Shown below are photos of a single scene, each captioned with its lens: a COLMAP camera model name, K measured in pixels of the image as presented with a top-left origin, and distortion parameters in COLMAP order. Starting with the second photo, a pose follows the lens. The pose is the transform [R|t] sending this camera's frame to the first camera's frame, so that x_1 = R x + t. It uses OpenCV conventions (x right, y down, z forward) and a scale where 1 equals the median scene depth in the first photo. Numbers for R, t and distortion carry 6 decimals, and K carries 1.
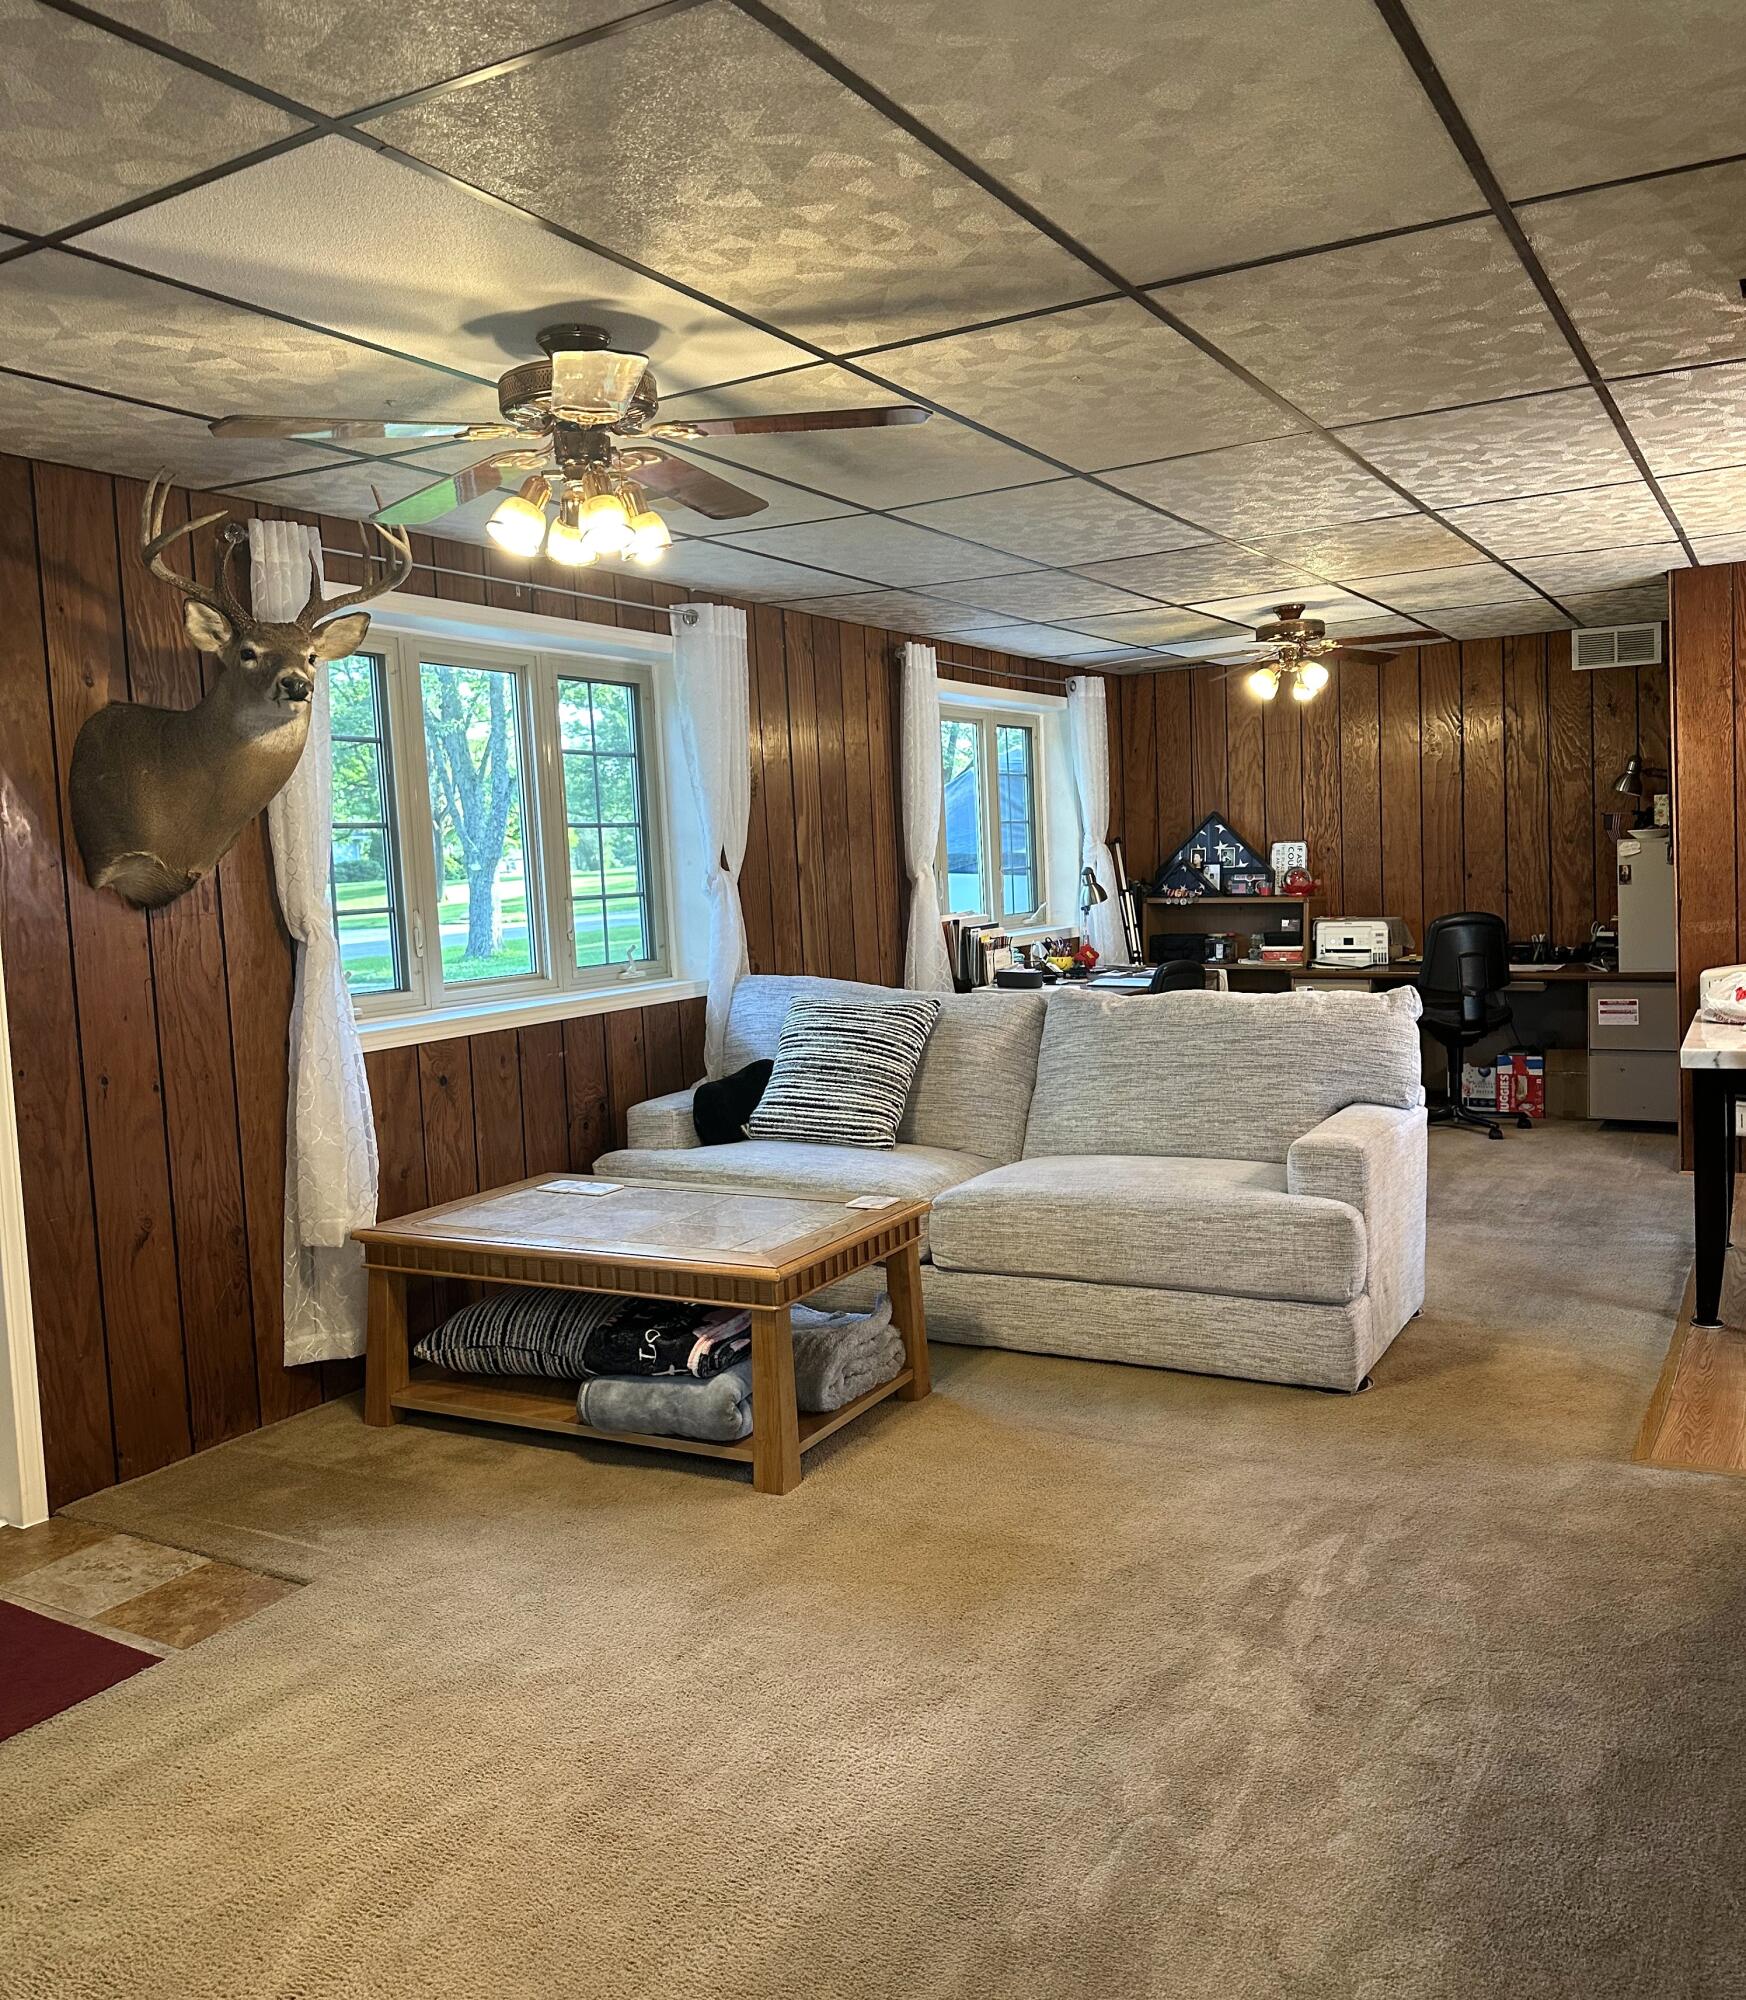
lens RADIAL K [[1709.2, 0, 873.0], [0, 1709.2, 1000.0], [0, 0, 1]] dist [0.153481, -0.265001]
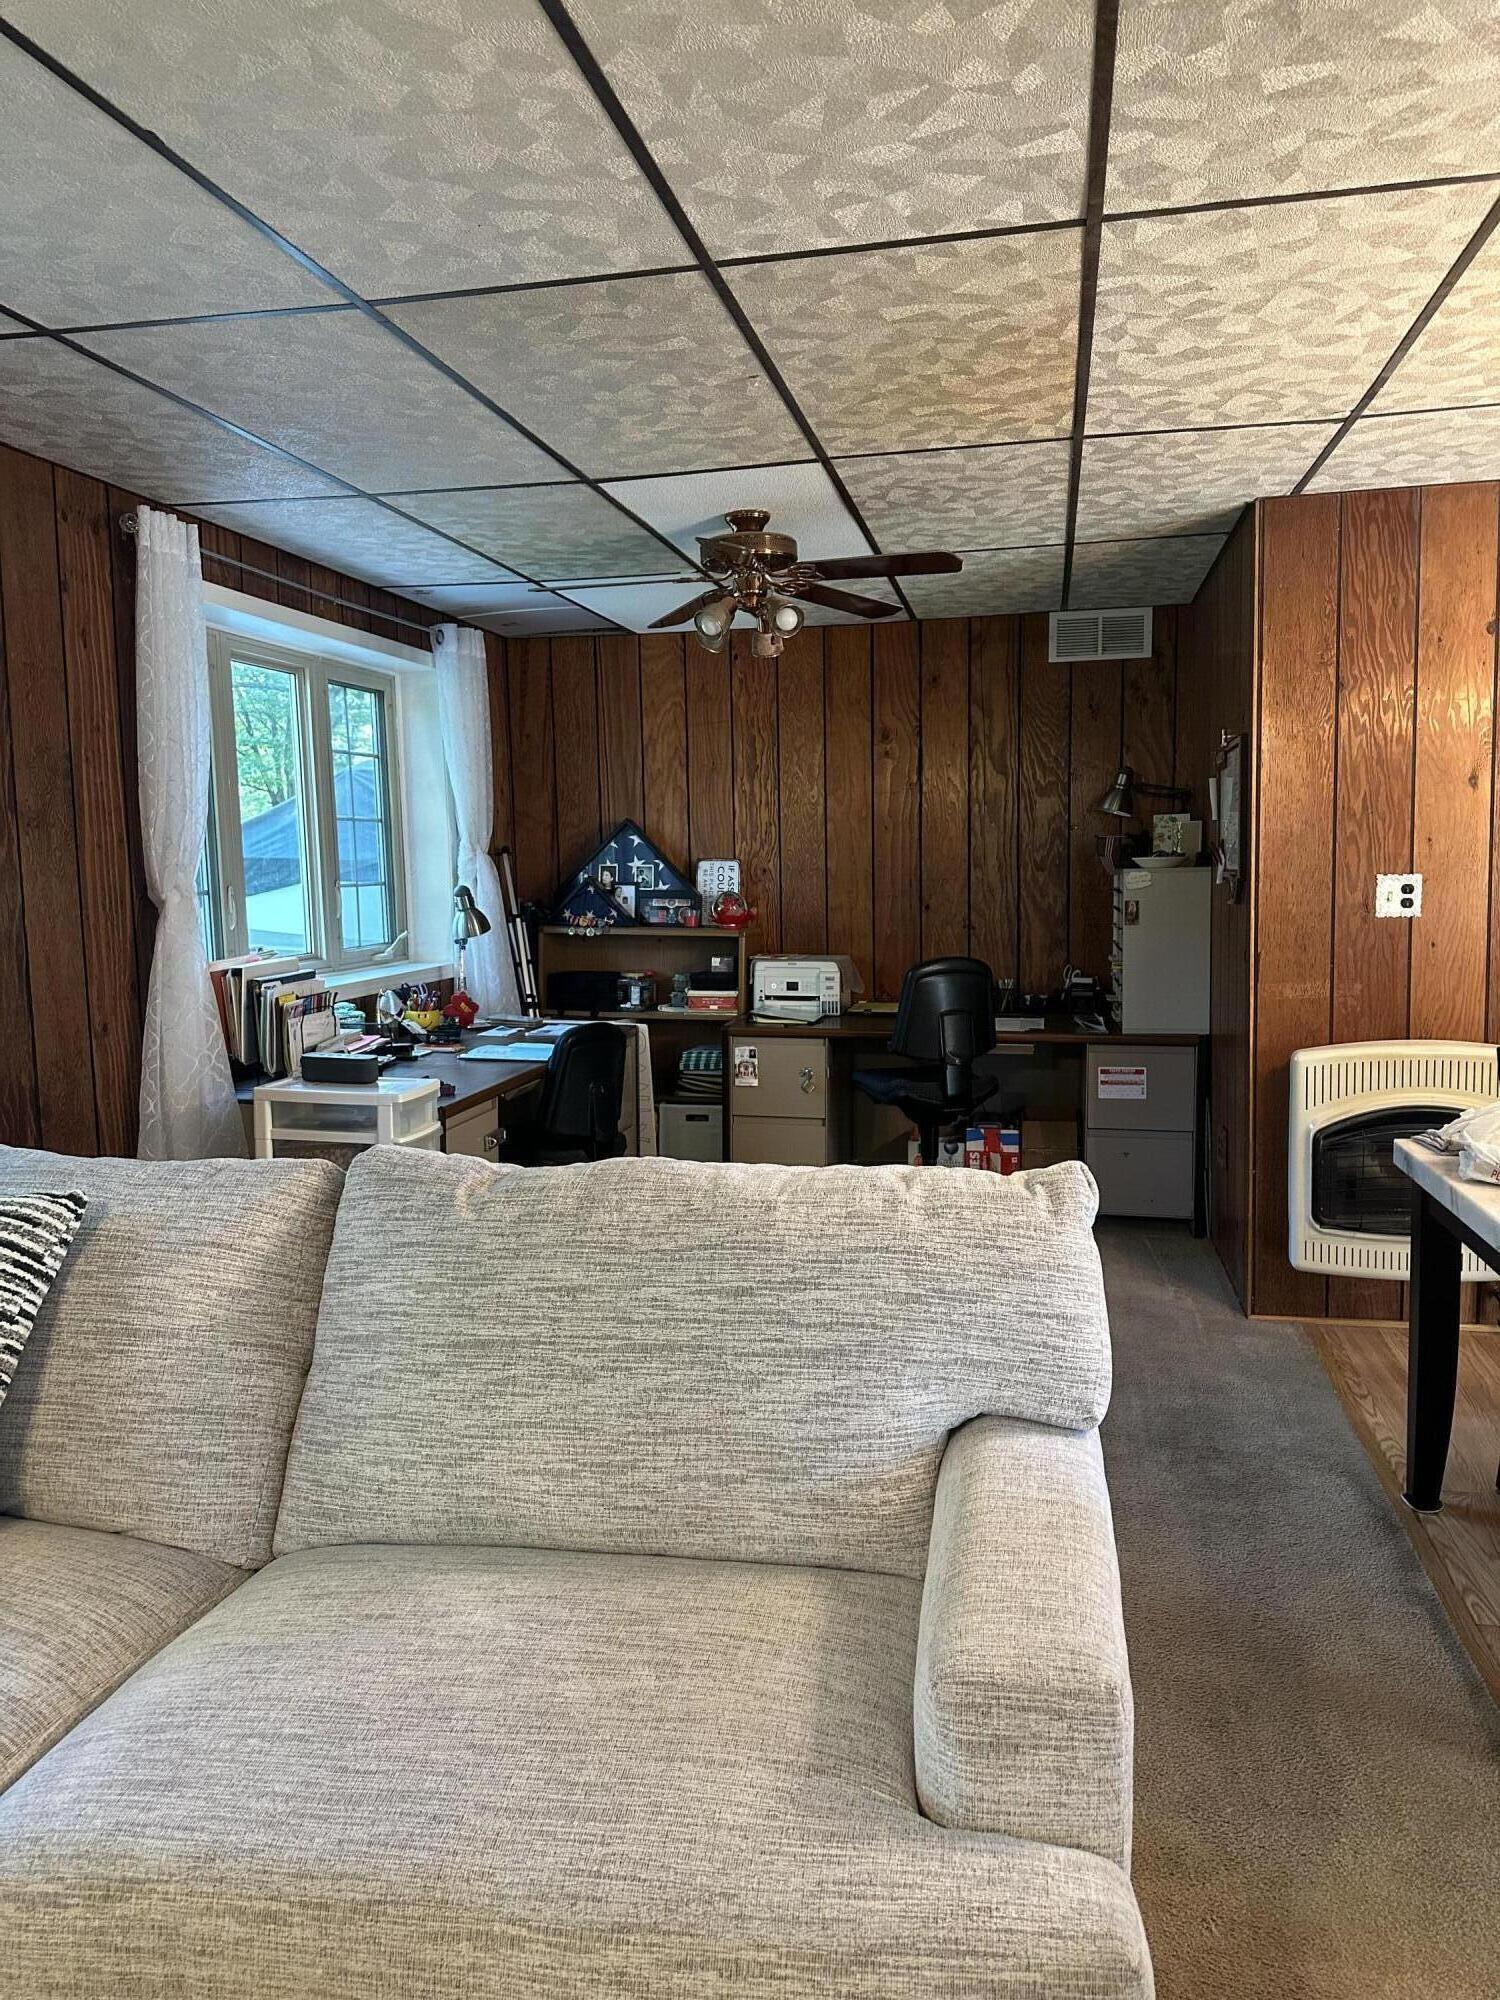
lens RADIAL K [[1431.0, 0, 746.8], [0, 1431.0, 988.0], [0, 0, 1]] dist [0.170848, -0.274956]
pose [[0.954807, -0.000444, 0.297227, 0.058362], [0.000028, 0.999999, 0.001402, -0.034764], [-0.297227, -0.001331, 0.954806, 0.378980]]
